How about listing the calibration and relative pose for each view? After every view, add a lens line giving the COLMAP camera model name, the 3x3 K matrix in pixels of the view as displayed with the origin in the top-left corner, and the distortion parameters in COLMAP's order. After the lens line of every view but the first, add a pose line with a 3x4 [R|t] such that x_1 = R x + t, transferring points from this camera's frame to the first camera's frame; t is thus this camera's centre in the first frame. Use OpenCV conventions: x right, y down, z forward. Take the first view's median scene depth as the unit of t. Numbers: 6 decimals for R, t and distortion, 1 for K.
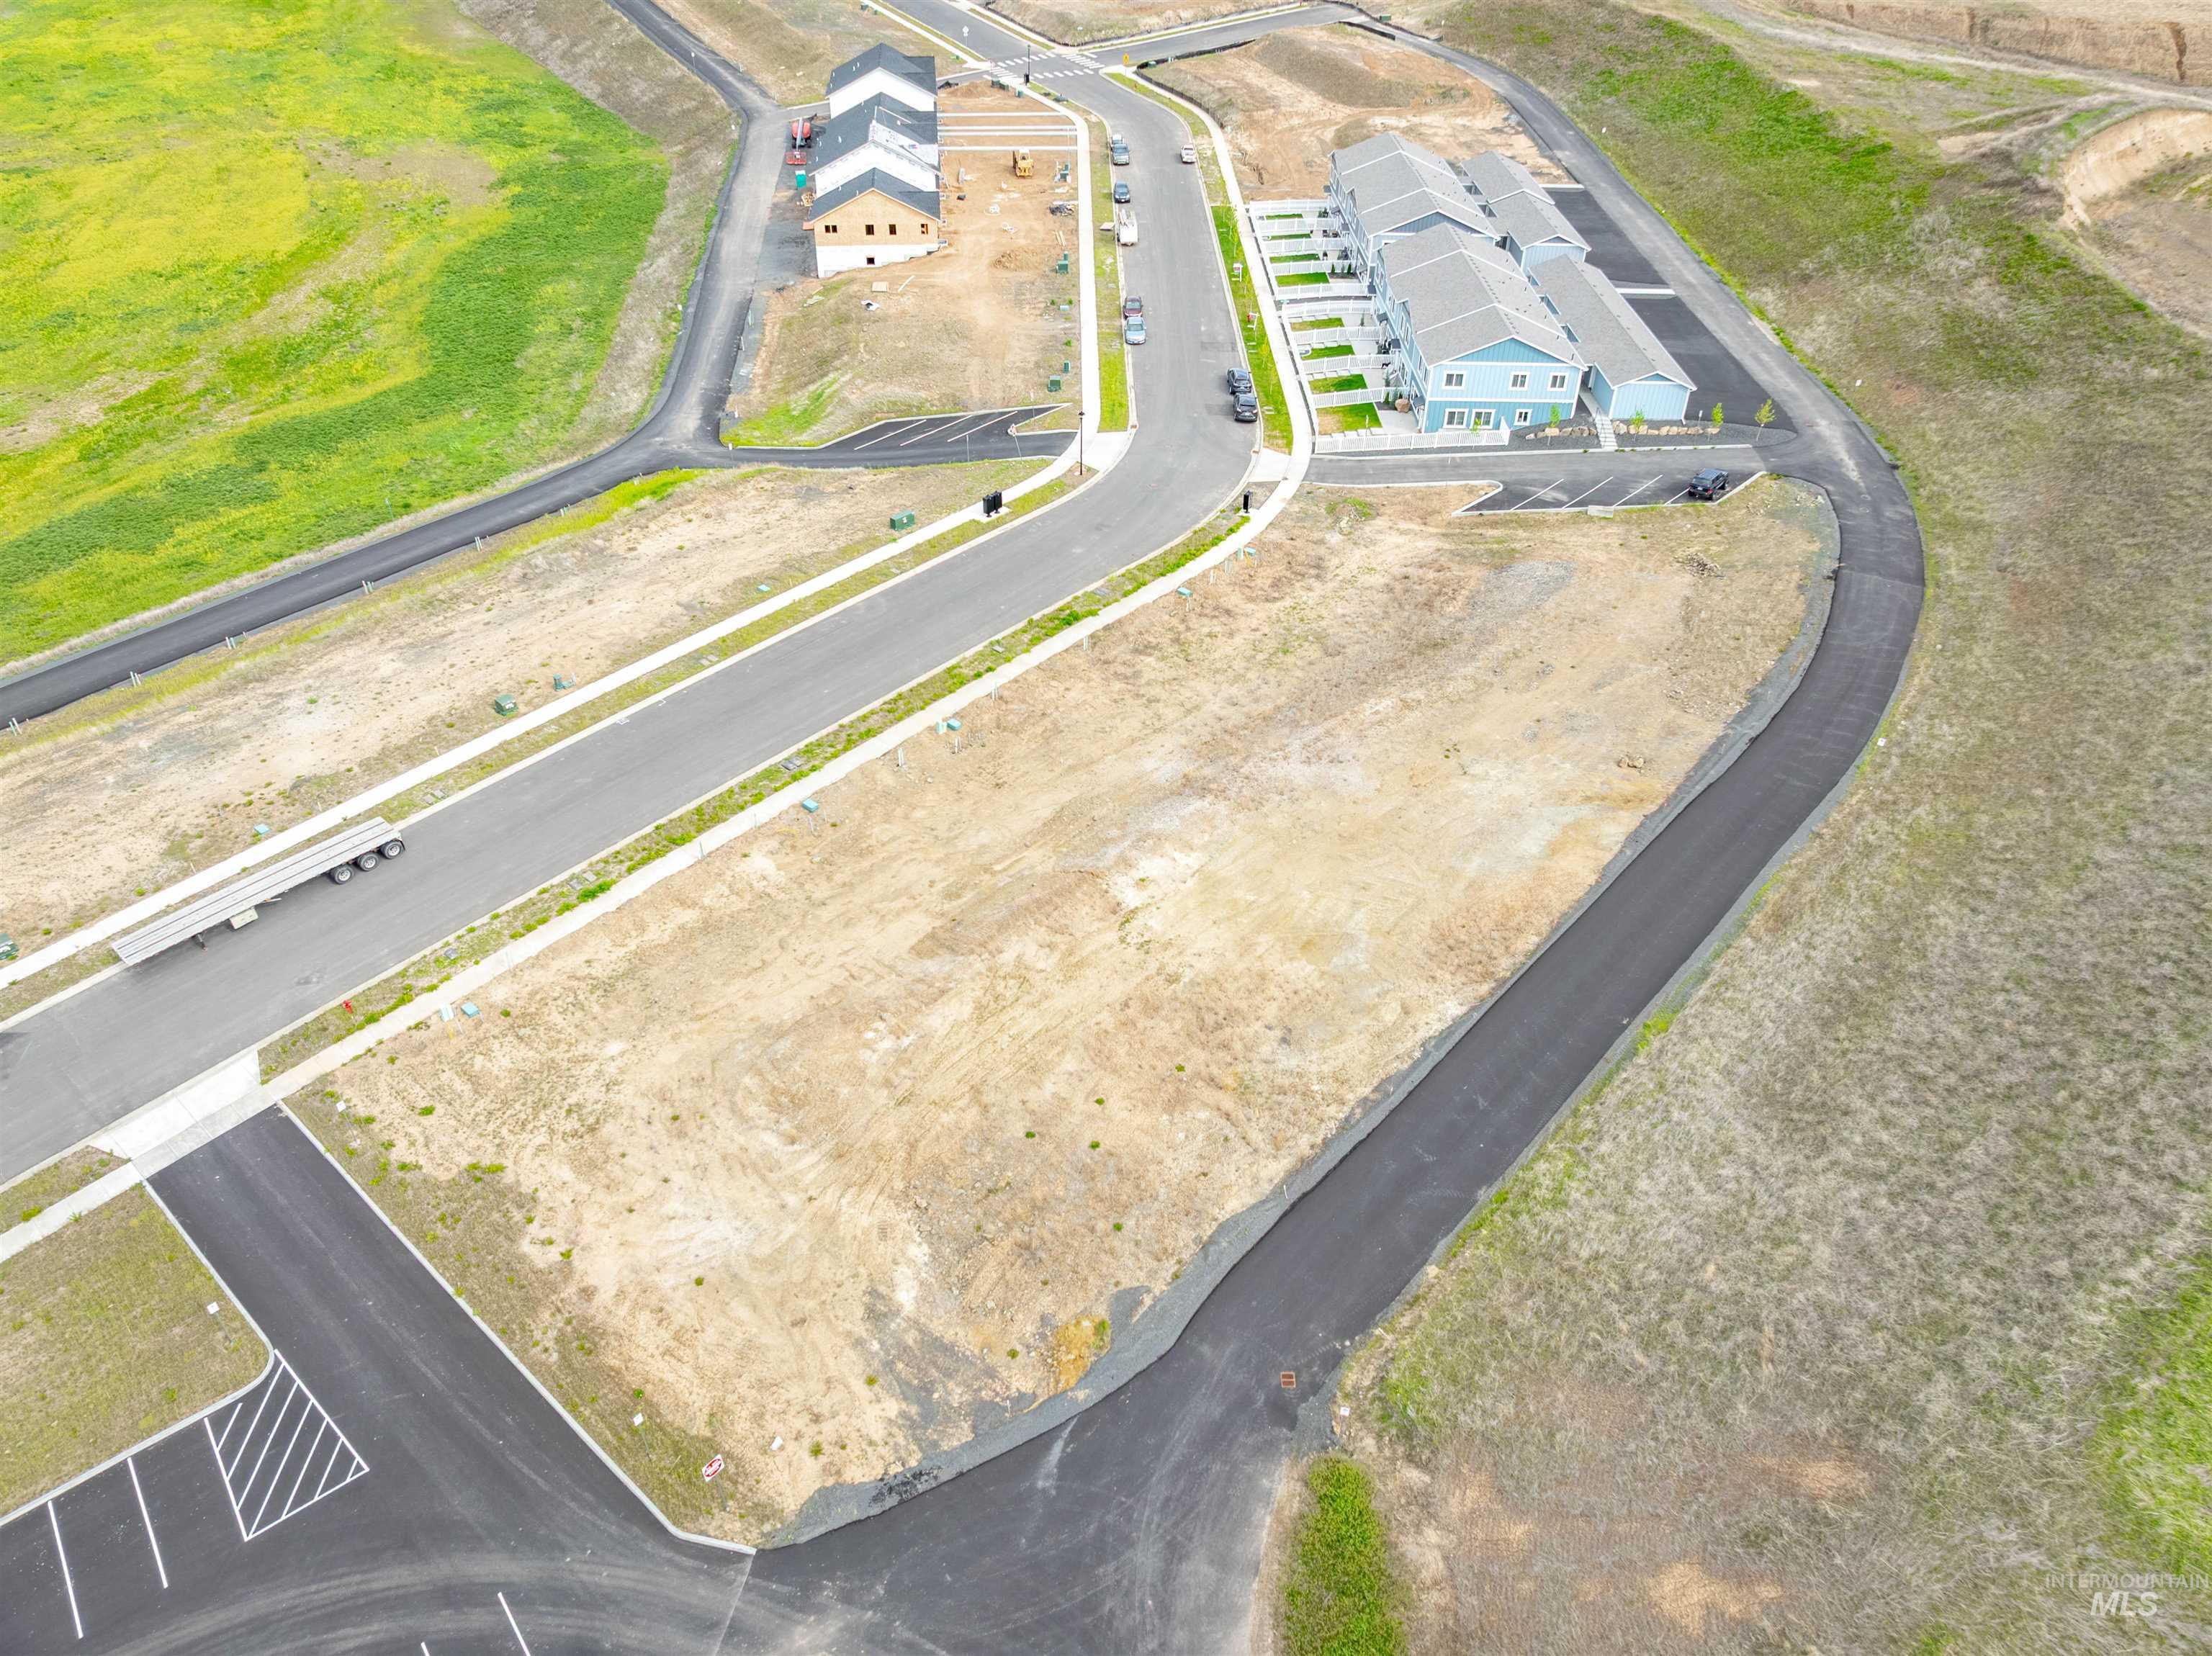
lens RADIAL K [[1567.6, 0, 1106.0], [0, 1567.6, 828.0], [0, 0, 1]] dist [-0.064055, 0.040537]
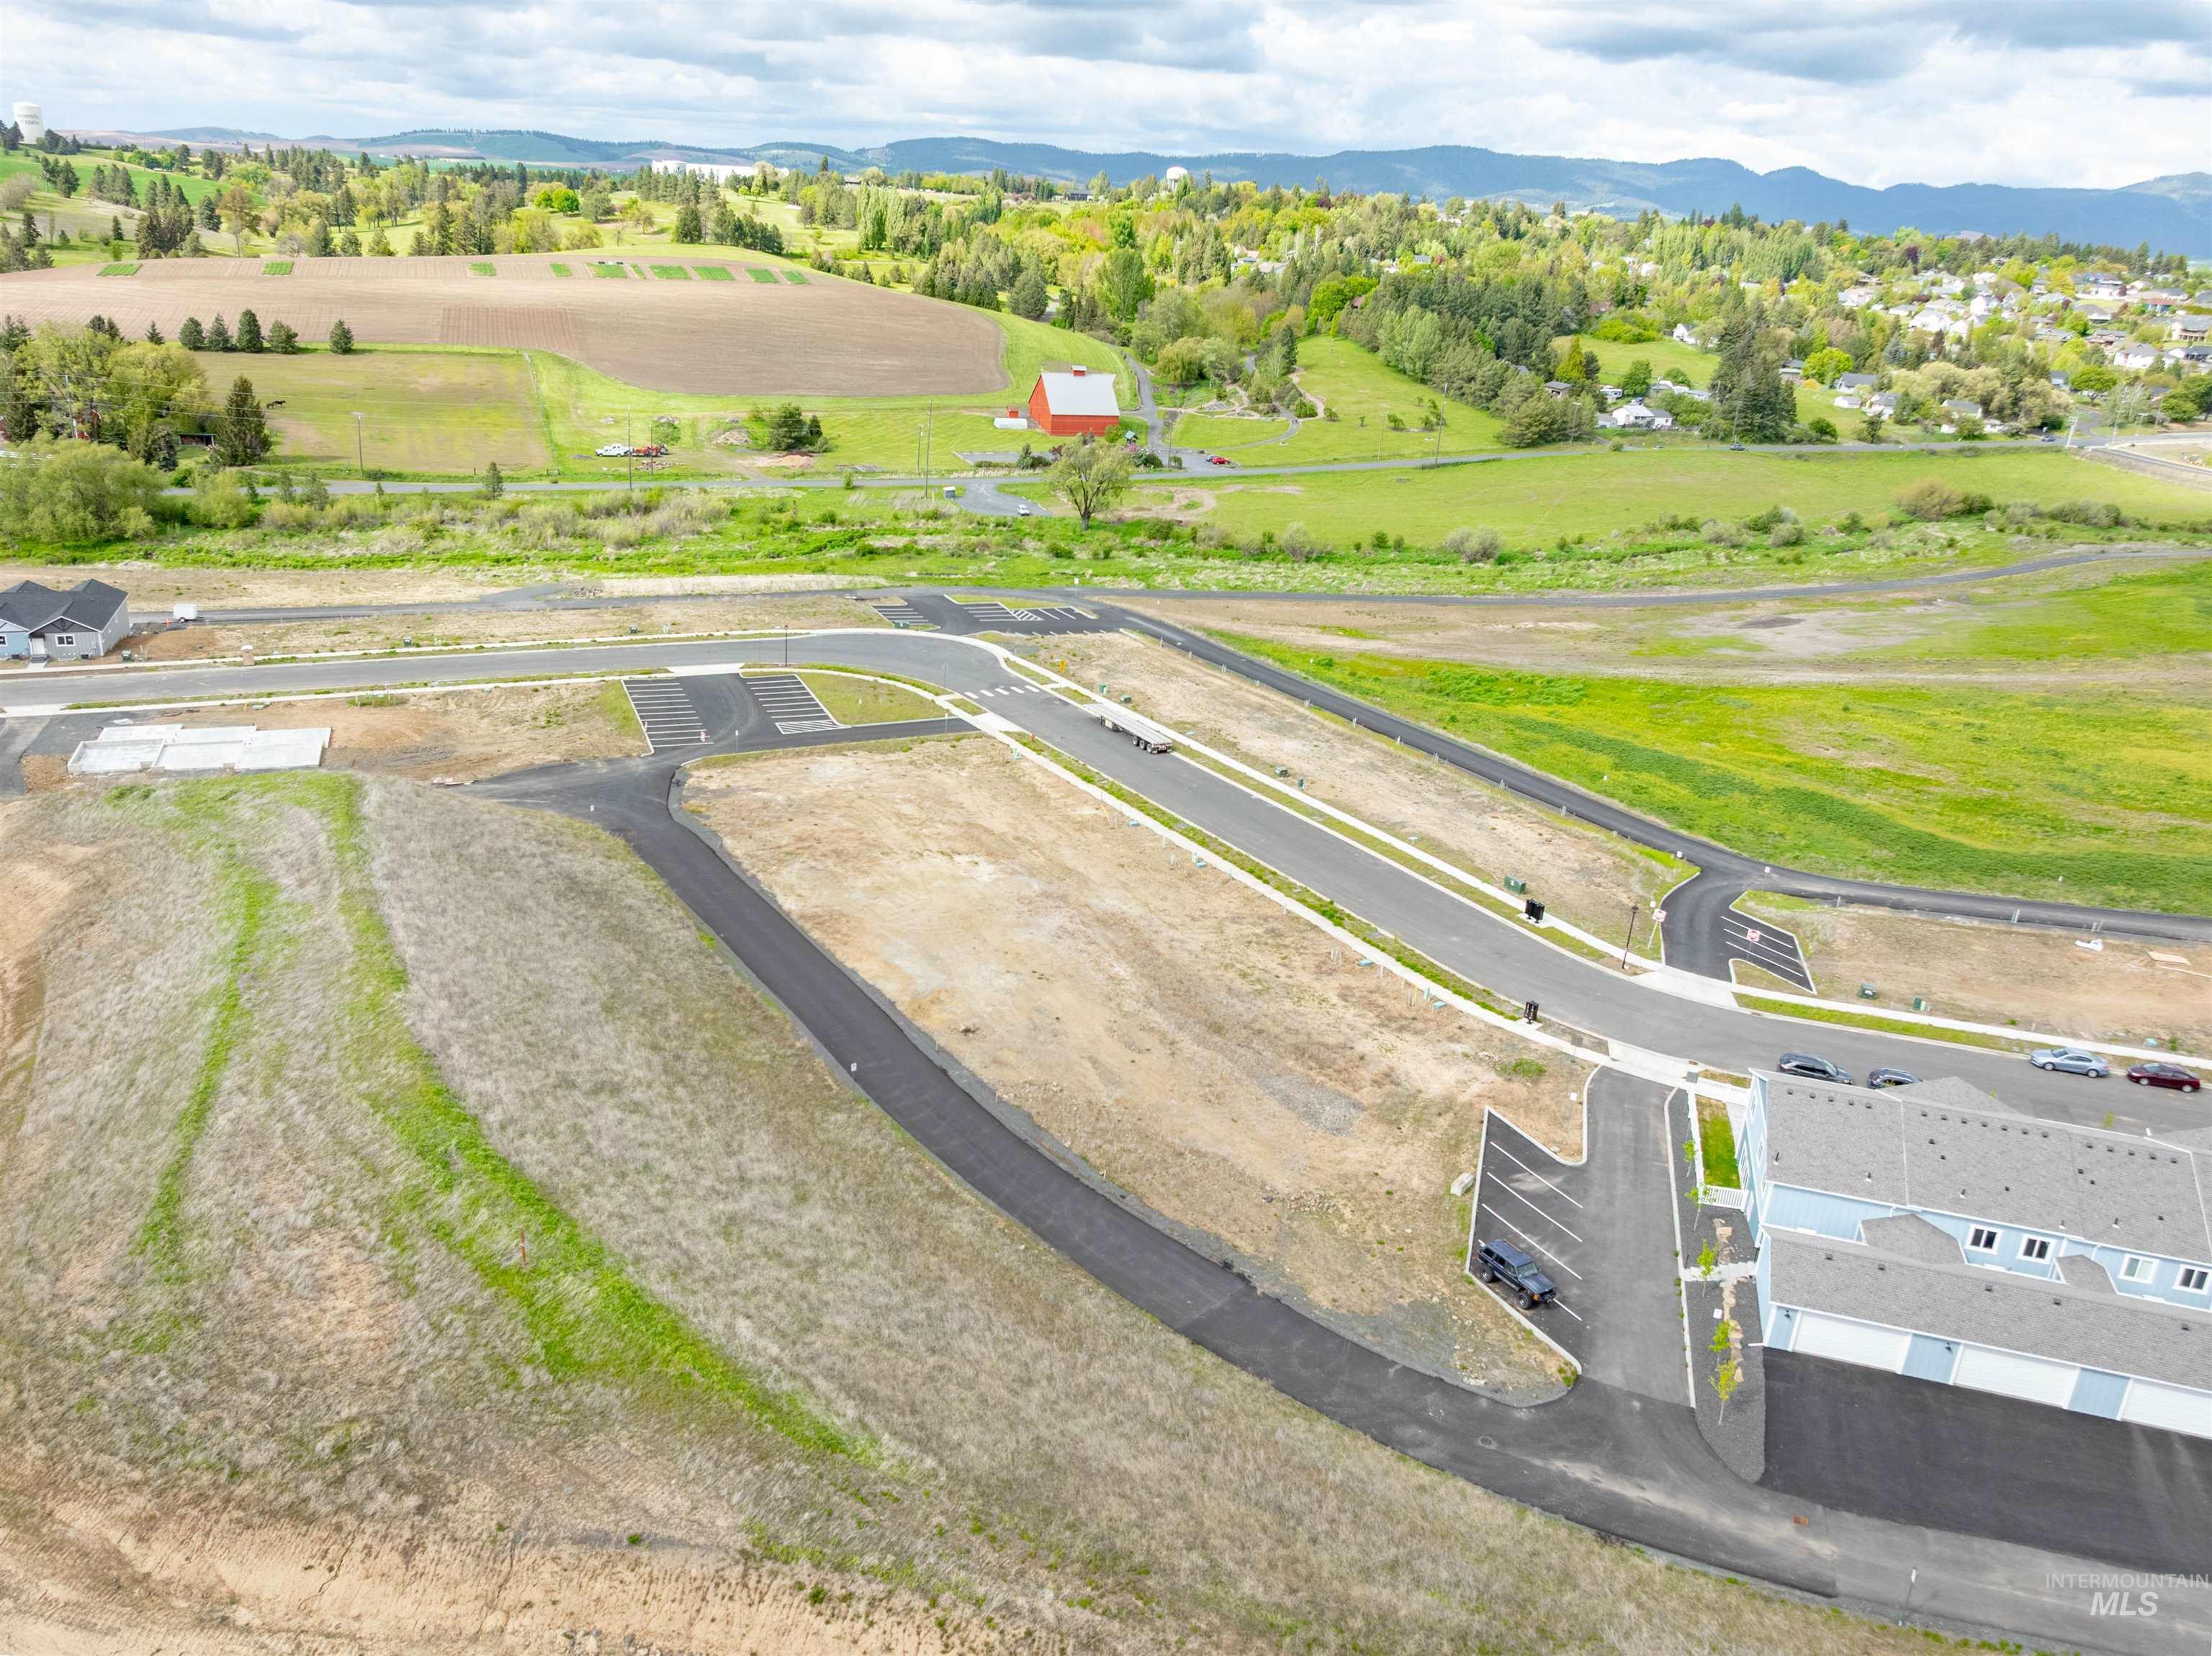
lens RADIAL K [[1655.9, 0, 1106.0], [0, 1655.9, 828.0], [0, 0, 1]] dist [-0.029179, -0.009471]
pose [[-0.289529, 0.308370, -0.906135, 1.045714], [-0.630960, 0.650392, 0.422942, -0.547559], [0.719766, 0.694189, 0.006262, 0.743140]]
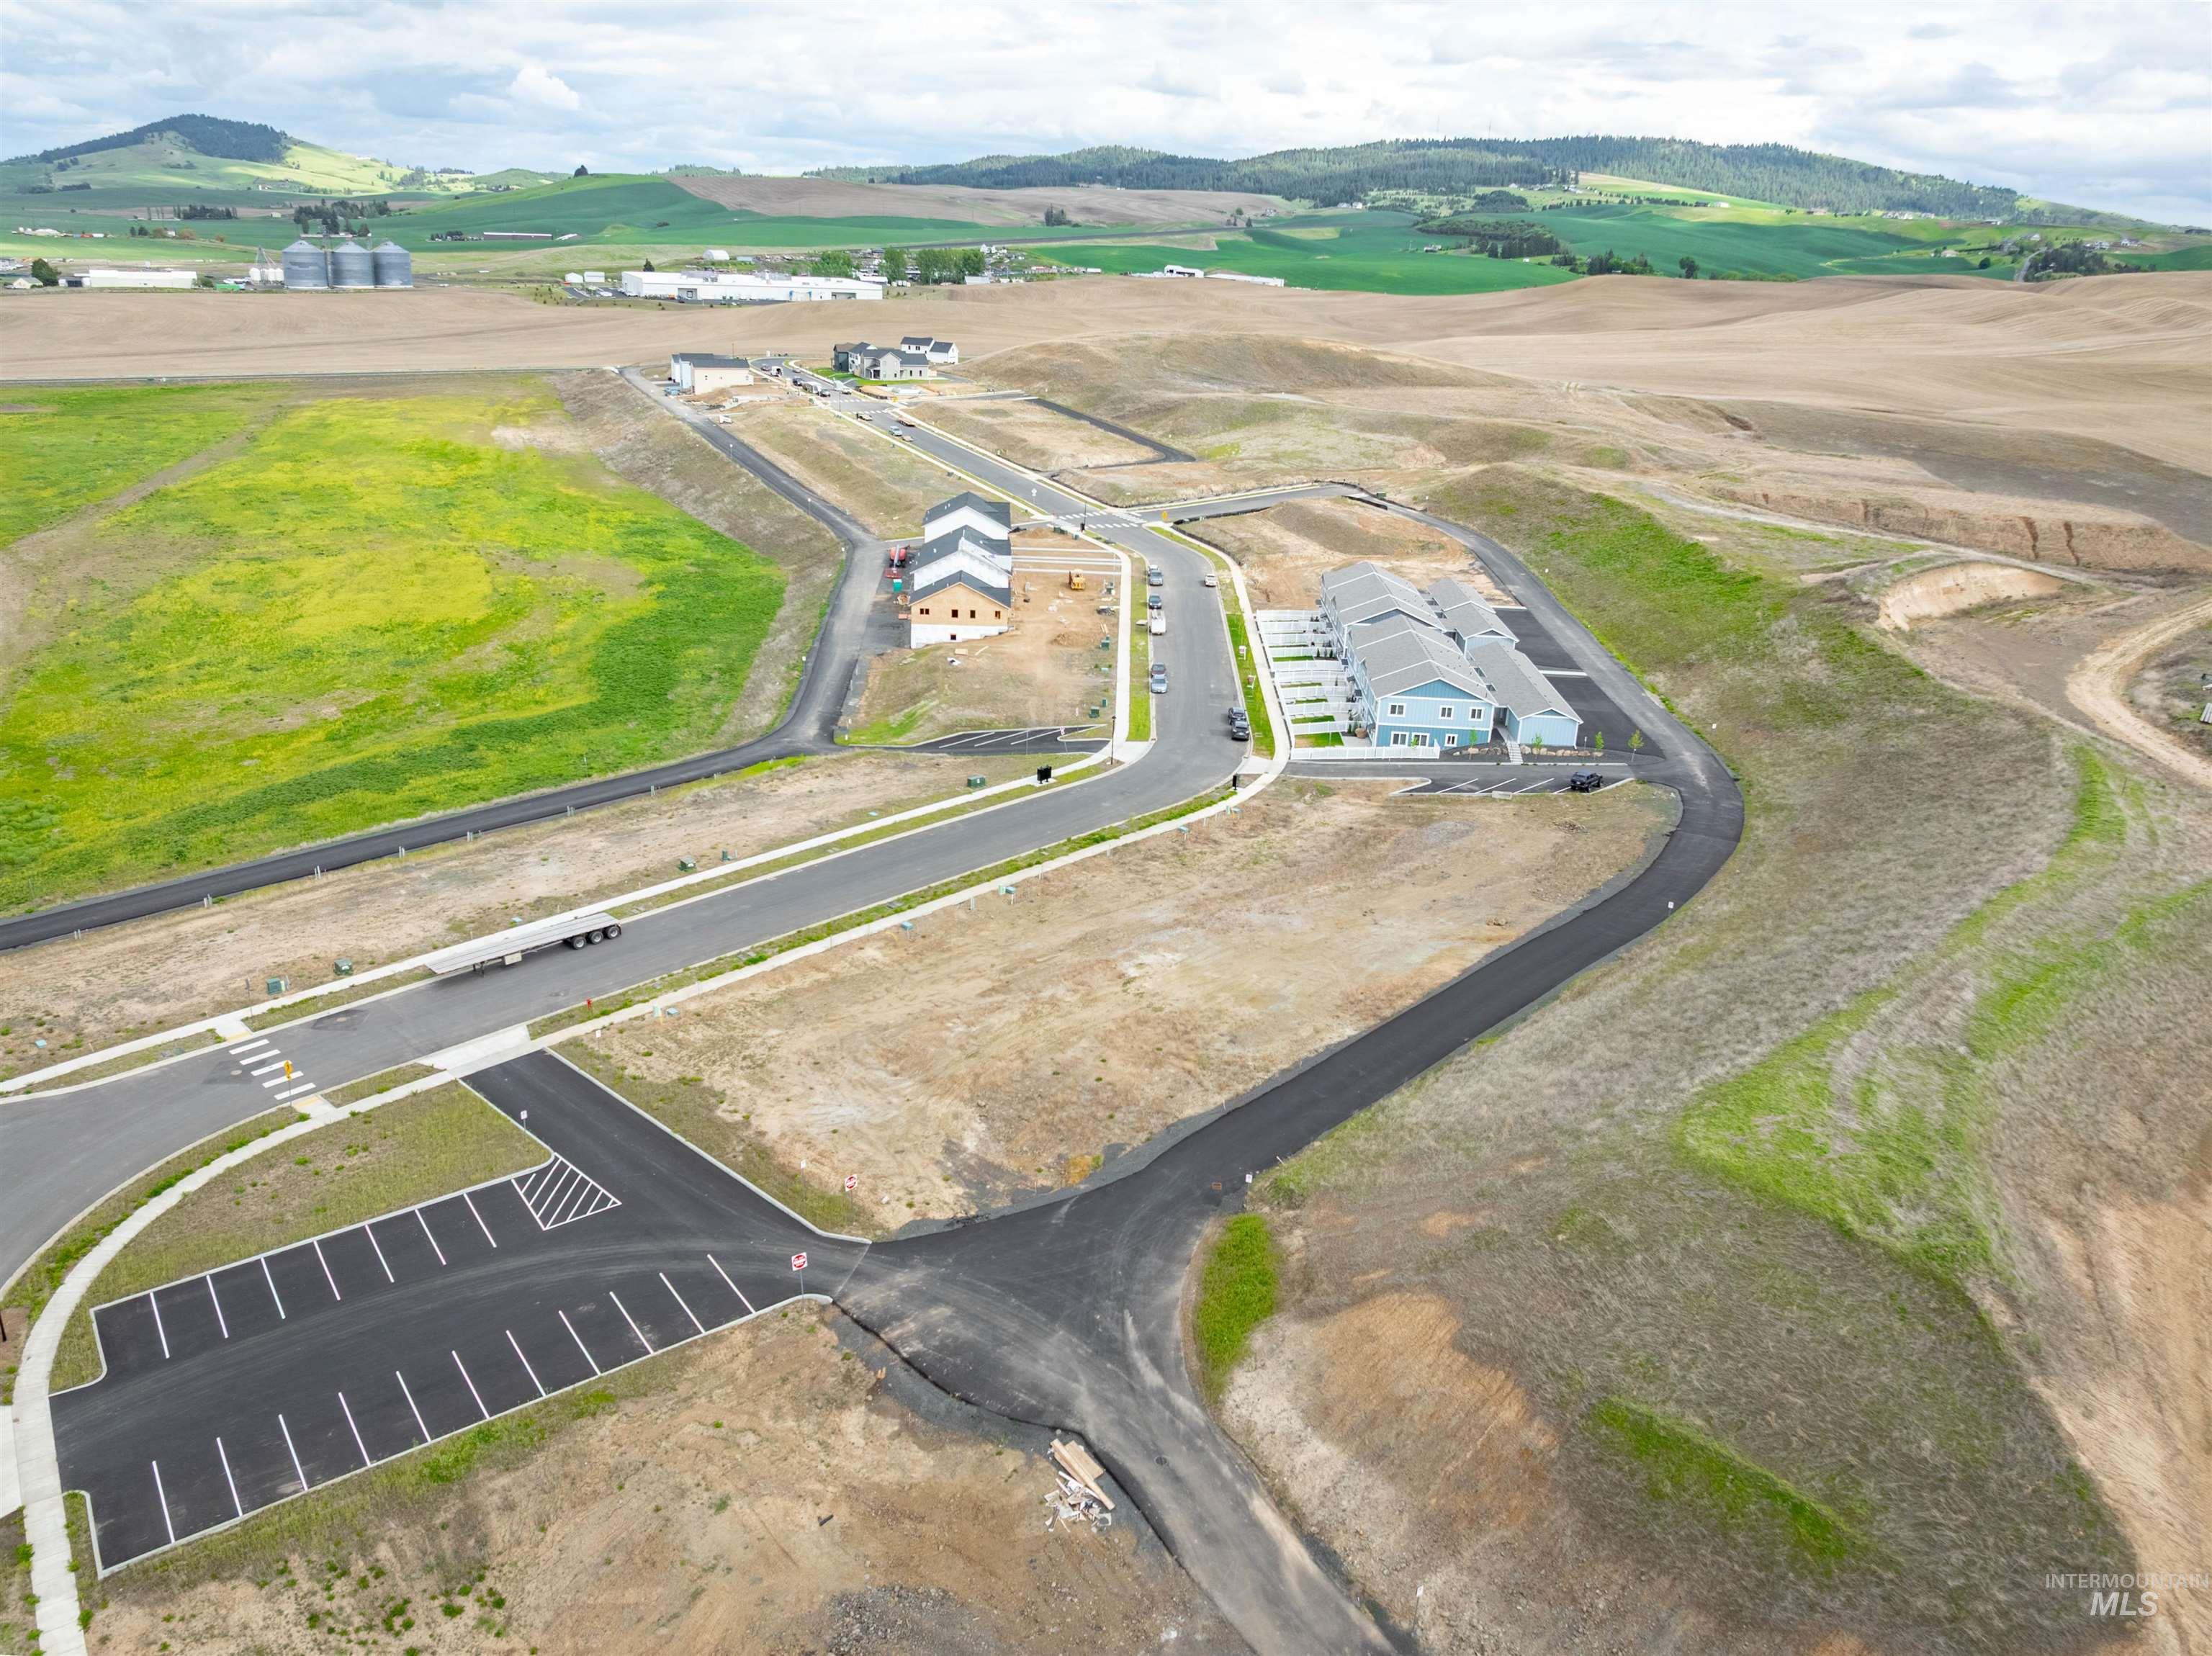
lens RADIAL K [[1655.9, 0, 1106.0], [0, 1655.9, 828.0], [0, 0, 1]] dist [-0.029179, -0.009471]
pose [[0.998892, 0.040343, -0.024244, 0.016328], [-0.045761, 0.952926, -0.299731, 0.259532], [0.011010, 0.300509, 0.953716, -0.338117]]
